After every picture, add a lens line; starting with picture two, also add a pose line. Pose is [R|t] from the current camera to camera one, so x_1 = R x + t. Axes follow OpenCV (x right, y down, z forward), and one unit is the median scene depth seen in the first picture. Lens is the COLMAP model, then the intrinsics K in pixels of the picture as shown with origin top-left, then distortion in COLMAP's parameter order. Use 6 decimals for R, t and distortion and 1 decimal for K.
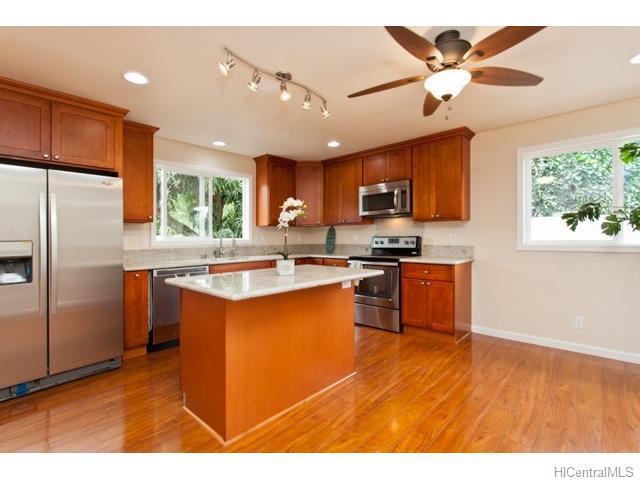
lens RADIAL K [[306.0, 0, 320.8], [0, 306.0, 237.0], [0, 0, 1]] dist [0.001754, -0.000432]
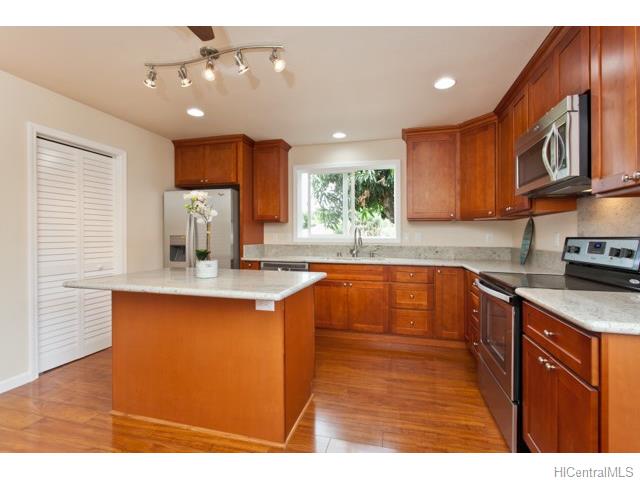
lens RADIAL K [[306.0, 0, 320.8], [0, 306.0, 237.0], [0, 0, 1]] dist [0.001754, -0.000432]
pose [[0.467794, 0.014682, -0.883715, 0.536318], [-0.009457, 0.999888, 0.011607, -0.003701], [0.883787, 0.002928, 0.467881, 0.575500]]
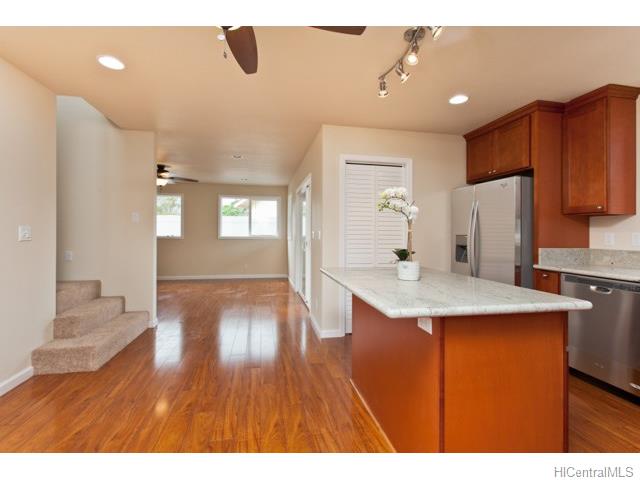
lens RADIAL K [[304.3, 0, 319.5], [0, 304.3, 233.3], [0, 0, 1]] dist [-0.003398, -0.000357]
pose [[-0.588793, 0.004406, -0.808272, 0.445435], [-0.006097, 0.999932, 0.009892, -0.003513], [0.808261, 0.010752, -0.588727, 0.843552]]
